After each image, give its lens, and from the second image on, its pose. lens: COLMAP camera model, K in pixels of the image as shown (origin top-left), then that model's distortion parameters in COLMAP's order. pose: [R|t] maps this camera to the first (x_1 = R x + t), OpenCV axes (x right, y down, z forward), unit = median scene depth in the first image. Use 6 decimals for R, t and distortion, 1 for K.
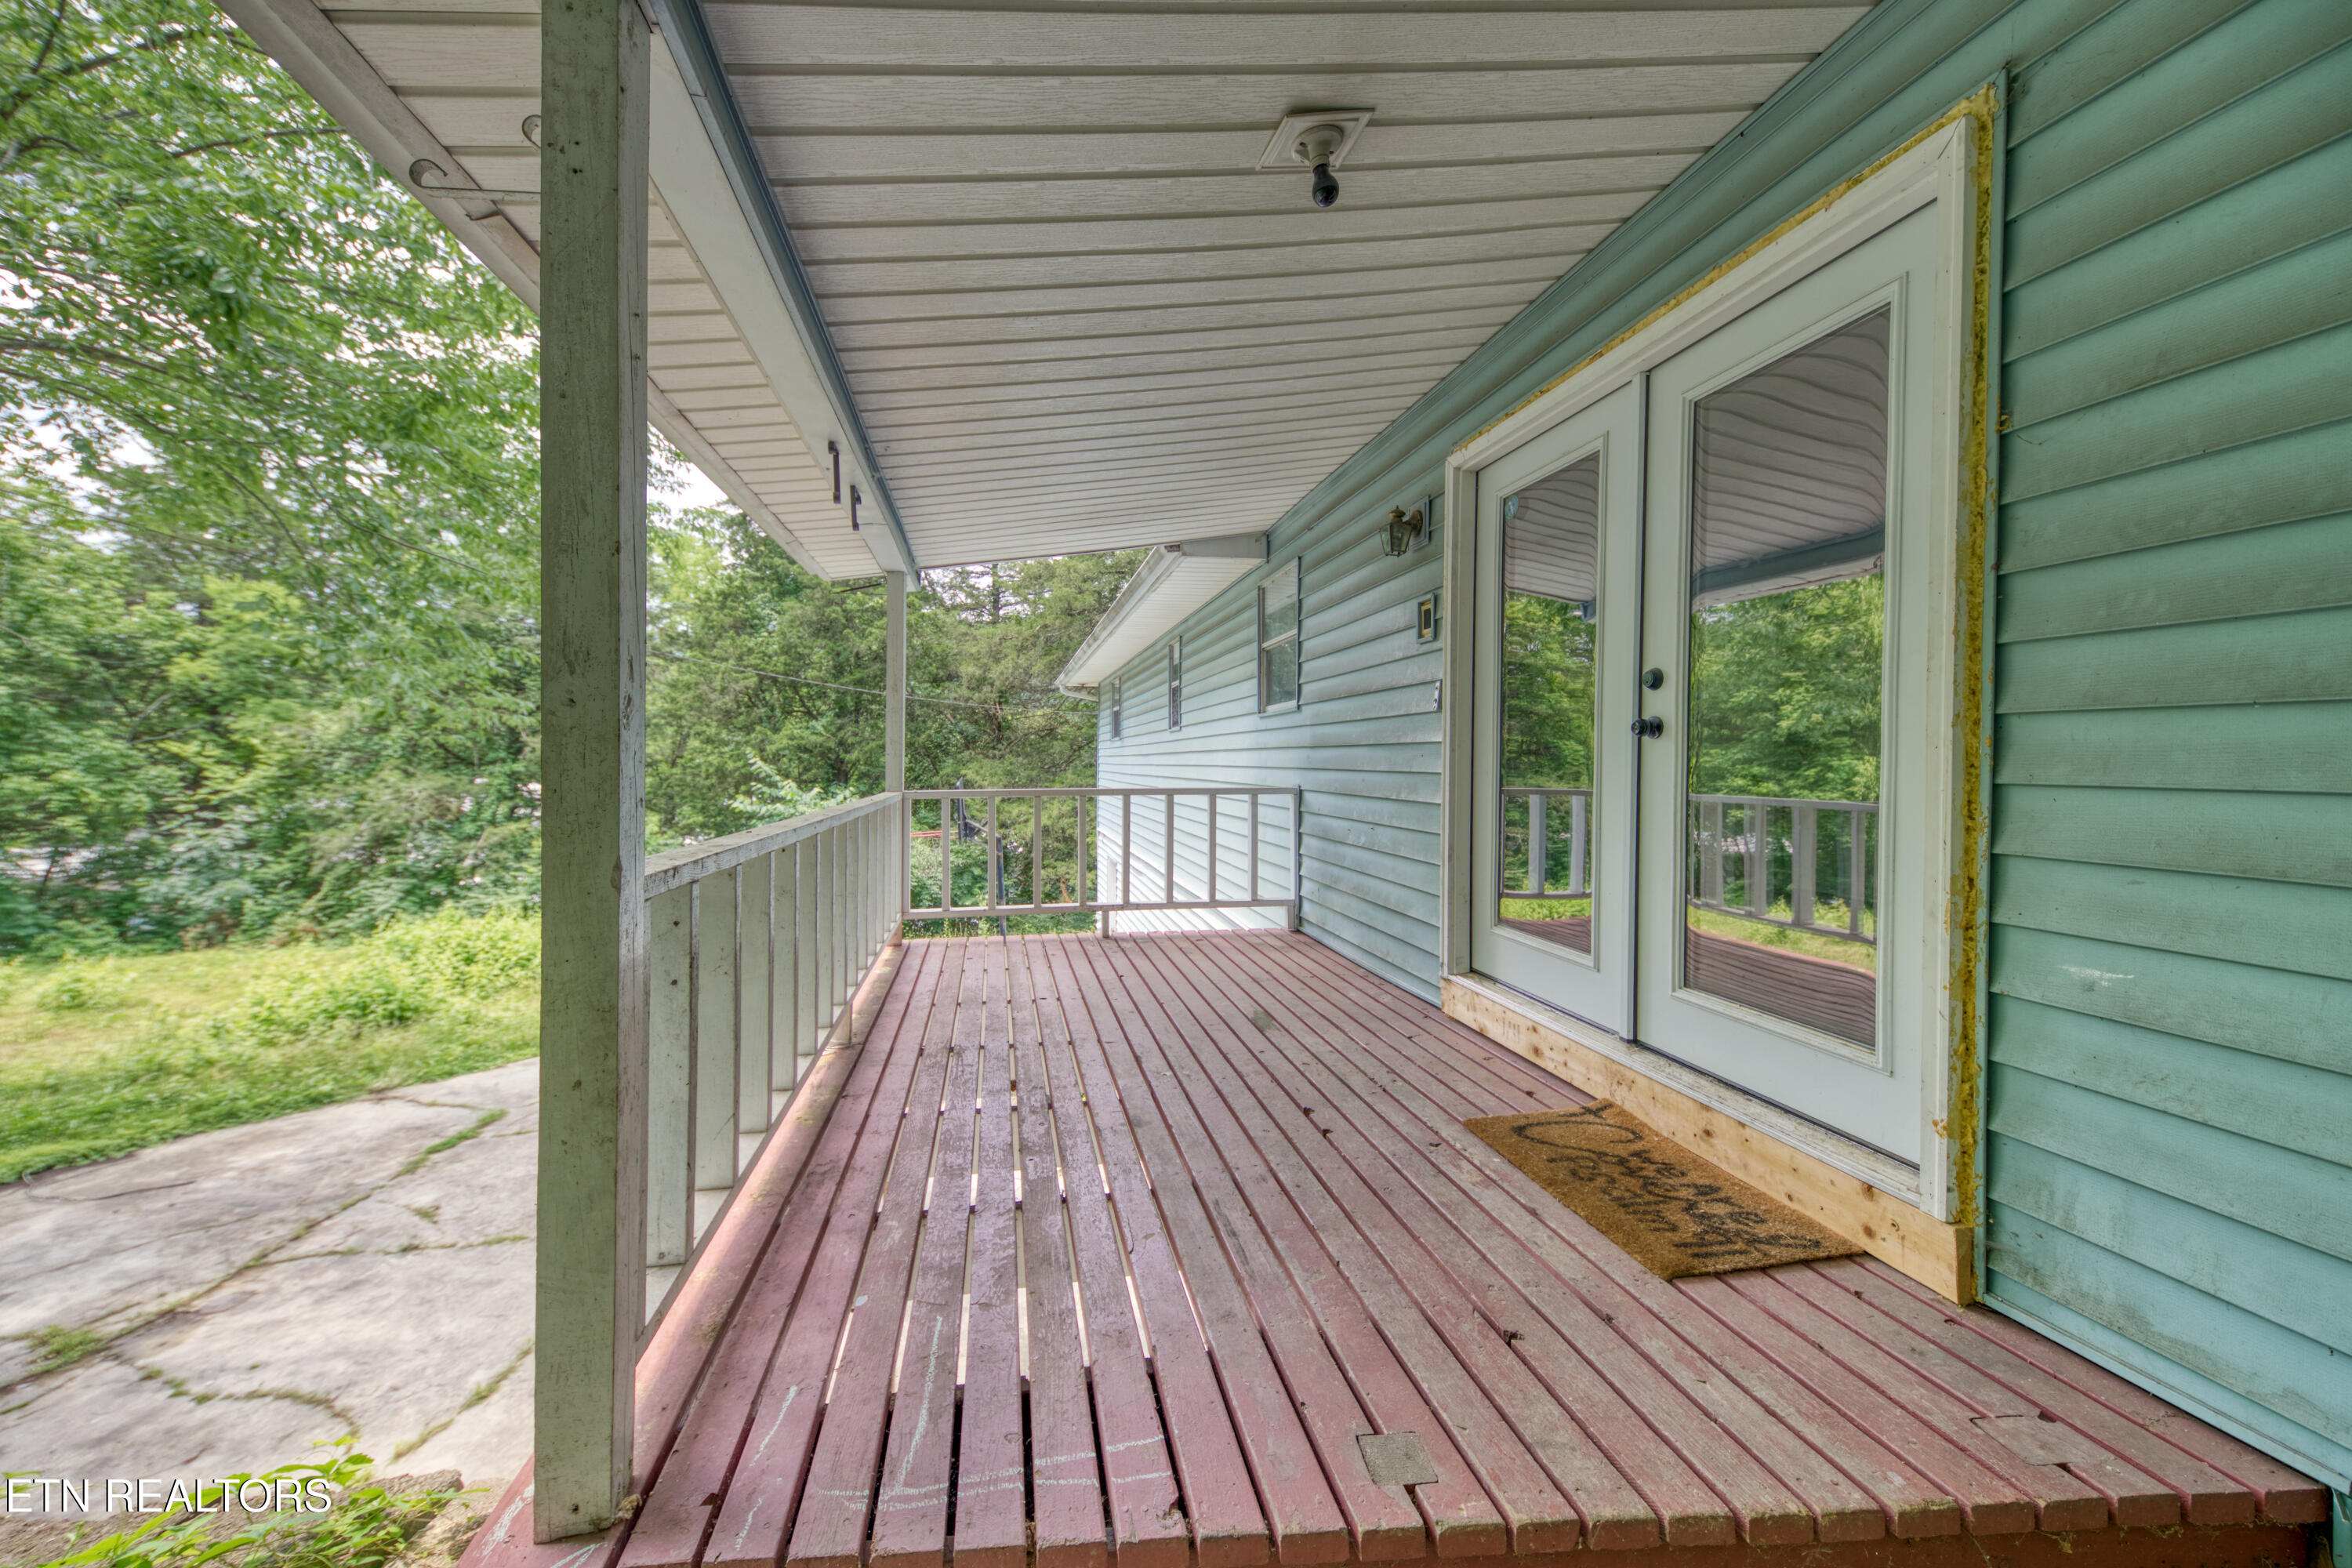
lens RADIAL K [[813.7, 0, 1176.0], [0, 813.7, 784.0], [0, 0, 1]] dist [0.005571, -0.000020]
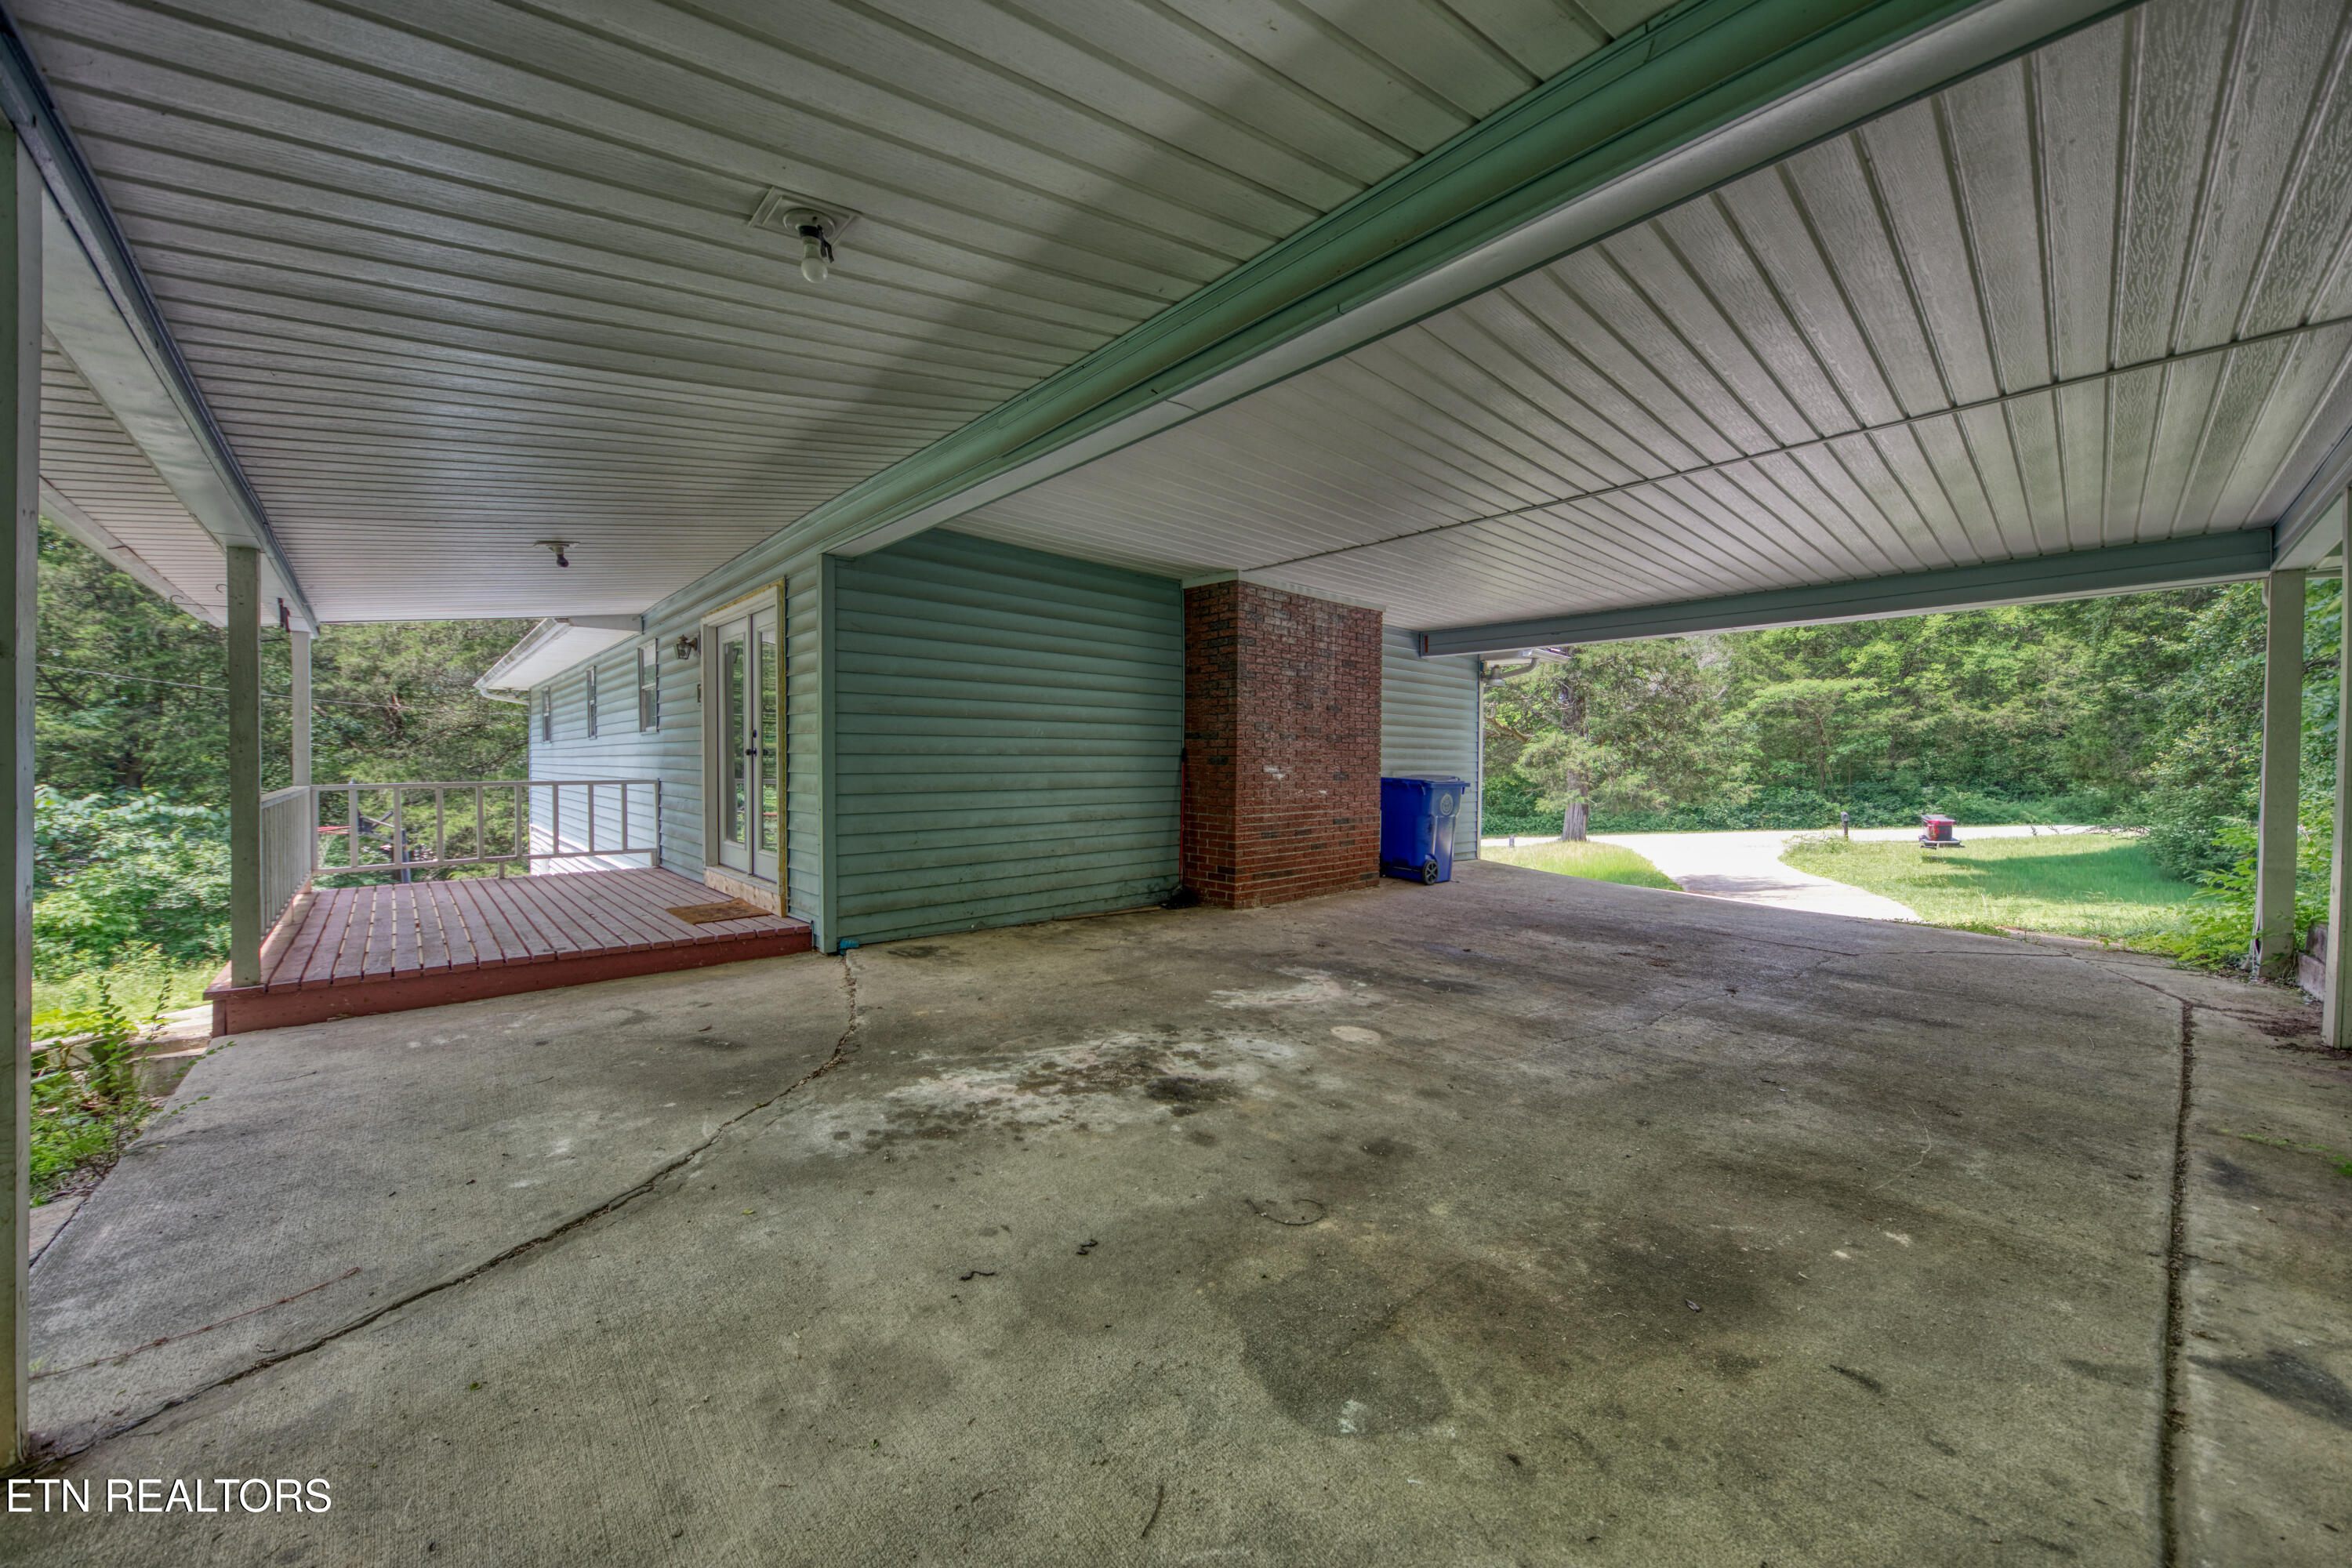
lens RADIAL K [[761.9, 0, 1176.0], [0, 761.9, 784.0], [0, 0, 1]] dist [-0.000333, -0.000103]
pose [[0.835544, -0.017339, 0.549150, 0.158118], [0.015032, 0.999849, 0.008699, 0.013888], [-0.549218, 0.000986, 0.835679, -0.750224]]
